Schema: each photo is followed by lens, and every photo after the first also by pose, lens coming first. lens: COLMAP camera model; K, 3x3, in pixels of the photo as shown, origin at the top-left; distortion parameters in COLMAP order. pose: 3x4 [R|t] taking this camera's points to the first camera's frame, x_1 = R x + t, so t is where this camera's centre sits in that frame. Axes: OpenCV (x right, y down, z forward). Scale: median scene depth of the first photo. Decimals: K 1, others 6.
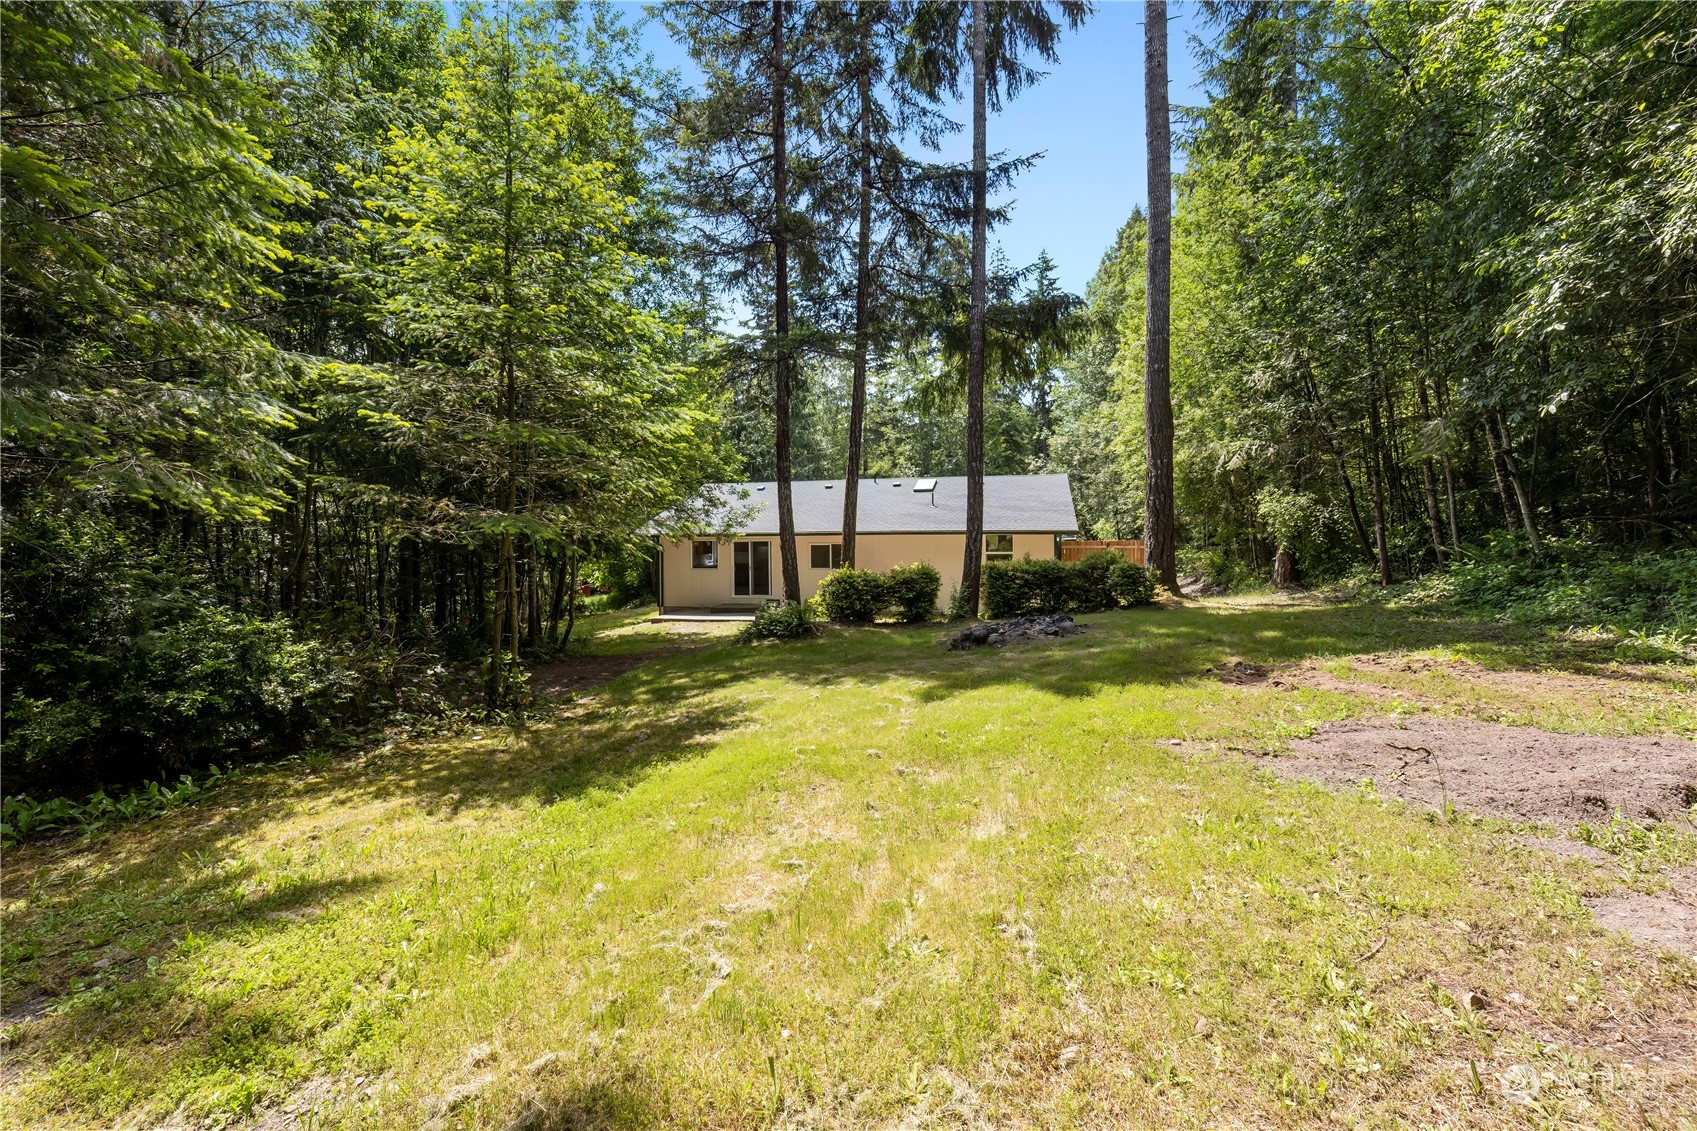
lens RADIAL K [[732.5, 0, 844.6], [0, 732.5, 507.1], [0, 0, 1]] dist [0.000850, -0.000485]
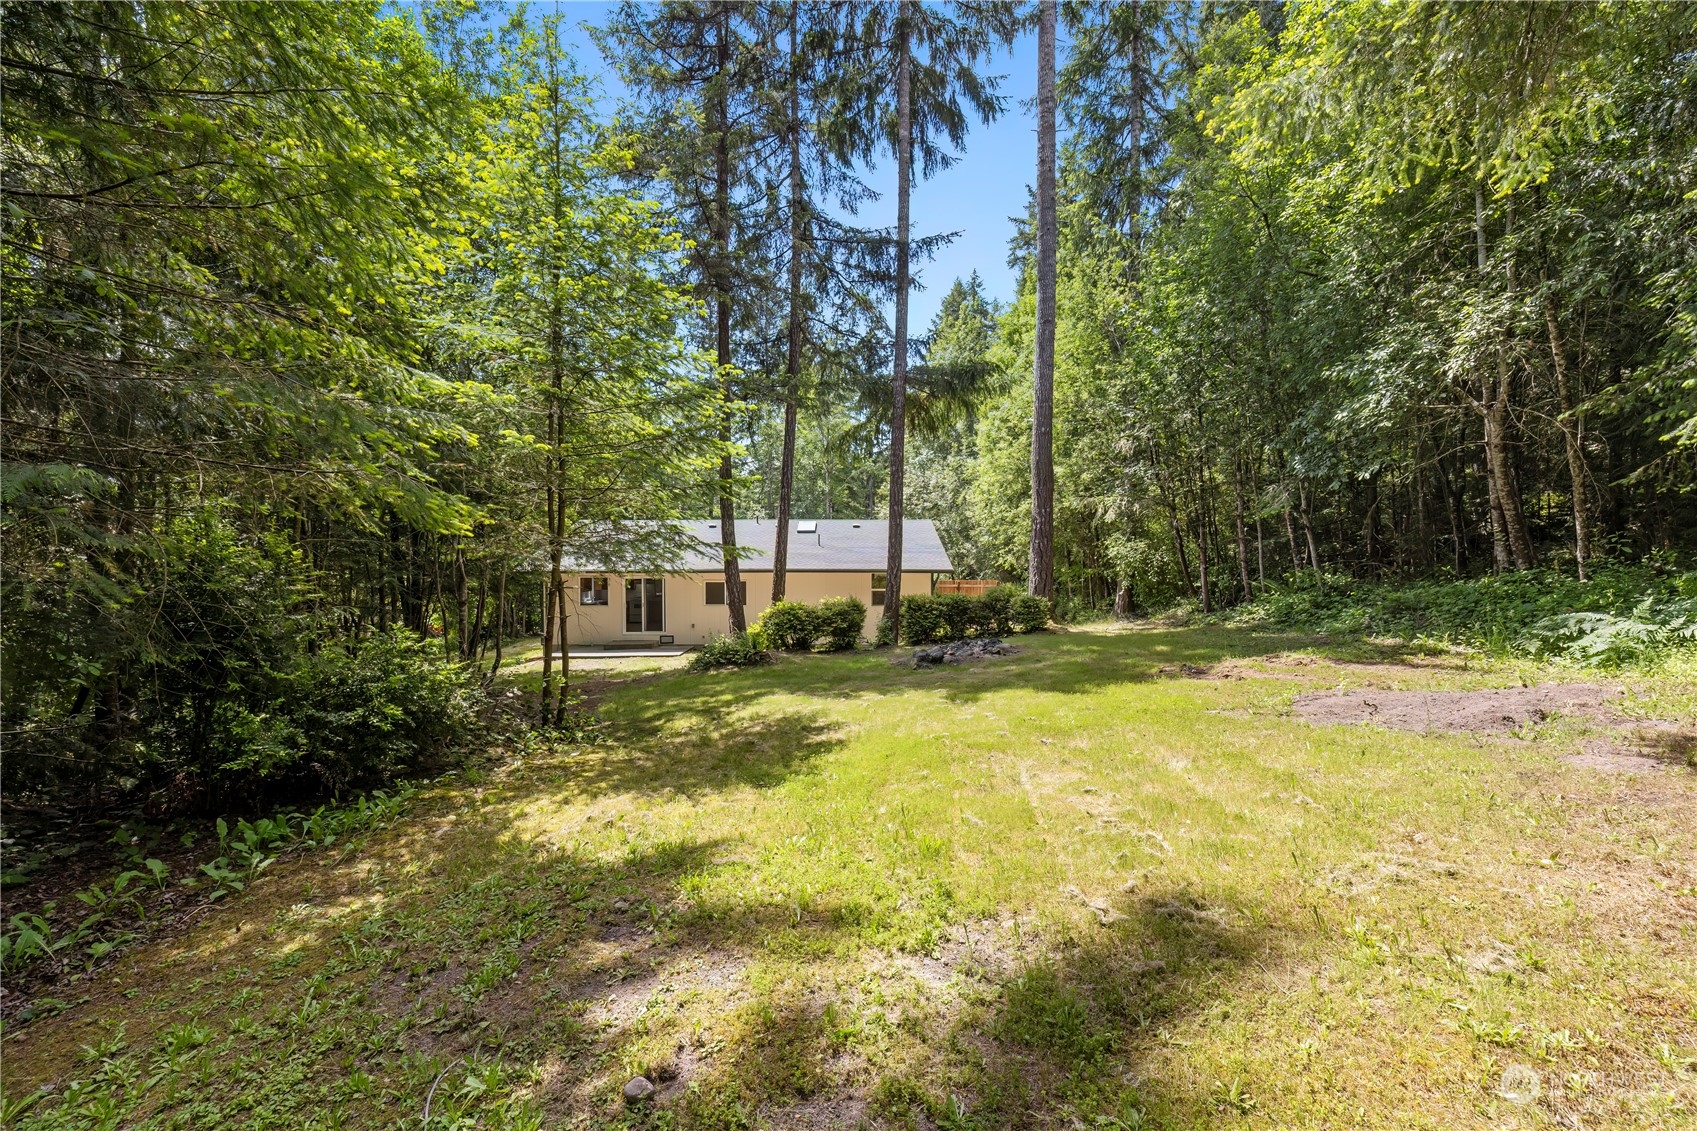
lens RADIAL K [[721.8, 0, 848.3], [0, 721.8, 568.5], [0, 0, 1]] dist [-0.000381, -0.000629]
pose [[0.963164, 0.010227, 0.268720, -0.177245], [-0.016908, 0.999603, 0.022558, 0.009966], [-0.268383, -0.026270, 0.962954, -0.034592]]
